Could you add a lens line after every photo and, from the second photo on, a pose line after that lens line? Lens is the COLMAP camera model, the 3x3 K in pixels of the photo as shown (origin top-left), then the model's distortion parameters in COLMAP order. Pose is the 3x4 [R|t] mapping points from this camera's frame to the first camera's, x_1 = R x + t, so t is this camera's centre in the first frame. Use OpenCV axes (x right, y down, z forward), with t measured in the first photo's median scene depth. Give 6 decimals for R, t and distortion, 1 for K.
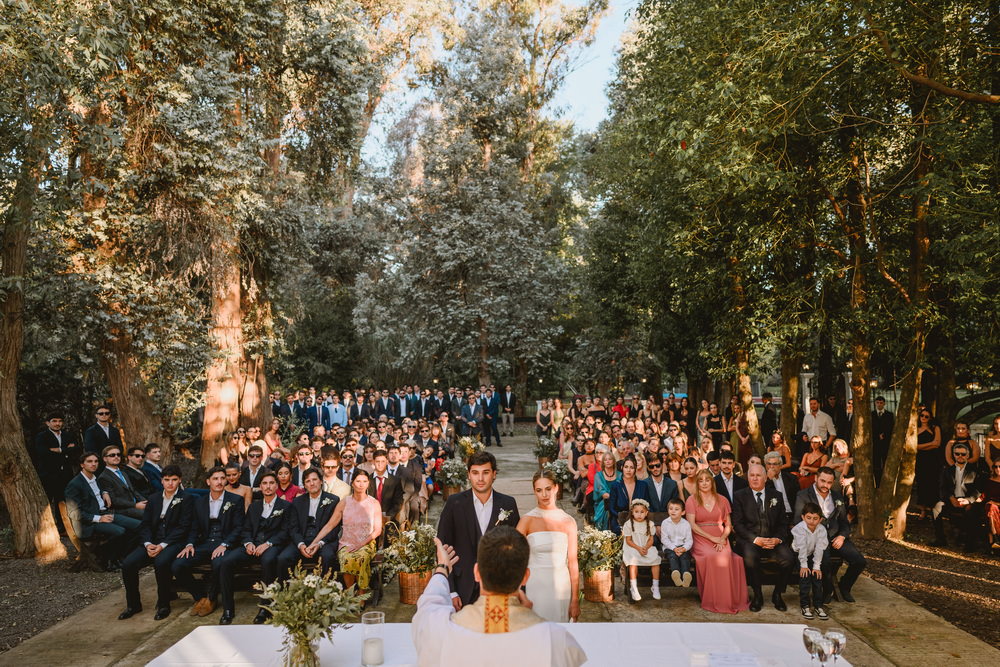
lens RADIAL K [[740.1, 0, 527.5], [0, 740.1, 333.7], [0, 0, 1]] dist [-0.004031, -0.001246]
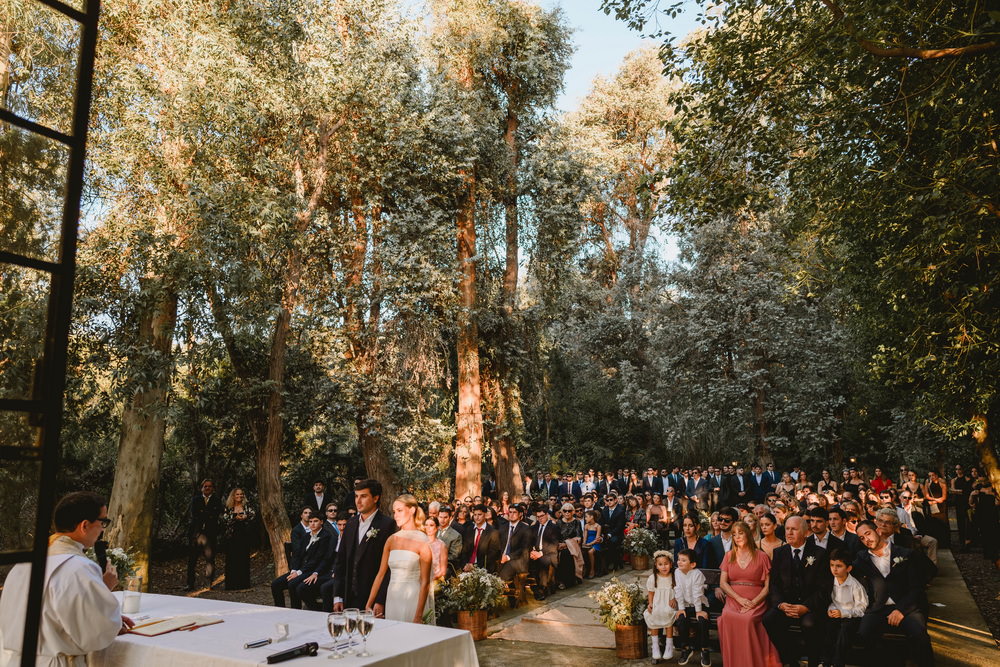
lens RADIAL K [[700.6, 0, 500.0], [0, 700.6, 333.5], [0, 0, 1]] dist [0.000987, 0.001450]
pose [[0.843827, -0.123975, -0.522097, 0.160269], [0.050413, 0.986958, -0.152880, 0.025854], [0.534241, 0.102684, 0.839072, 0.038475]]
